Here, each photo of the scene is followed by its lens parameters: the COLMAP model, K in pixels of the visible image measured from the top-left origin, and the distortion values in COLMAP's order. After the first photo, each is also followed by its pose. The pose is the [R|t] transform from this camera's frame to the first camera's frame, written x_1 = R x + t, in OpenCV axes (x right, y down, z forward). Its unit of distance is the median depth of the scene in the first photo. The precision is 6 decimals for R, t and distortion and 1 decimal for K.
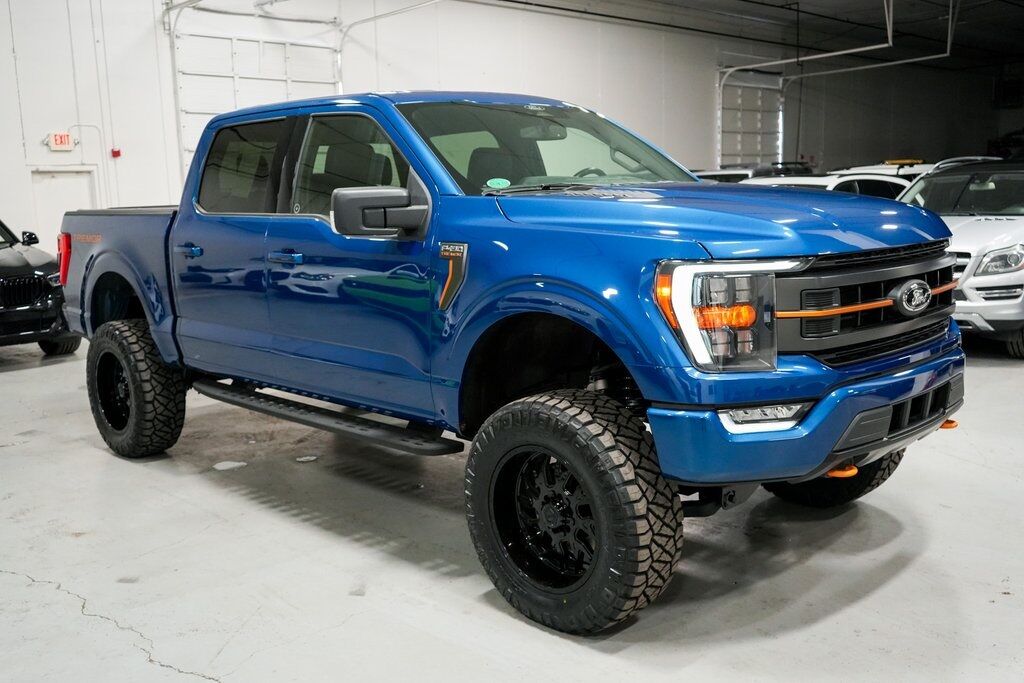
lens RADIAL K [[970.8, 0, 512.2], [0, 970.8, 343.3], [0, 0, 1]] dist [0.017307, 0.000000]
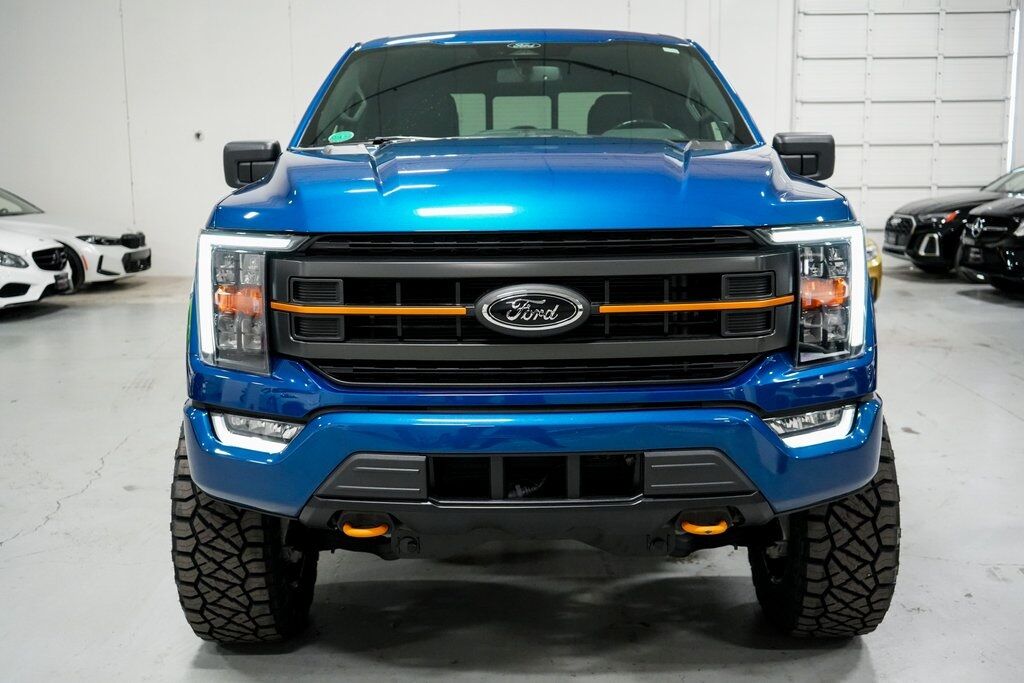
lens RADIAL K [[1116.6, 0, 512.2], [0, 1116.6, 340.4], [0, 0, 1]] dist [-0.004346, 0.000000]
pose [[0.710496, 0.131588, -0.691289, 1.001746], [-0.121145, 0.990567, 0.064045, -0.079360], [0.693195, 0.038242, 0.719734, 0.468707]]
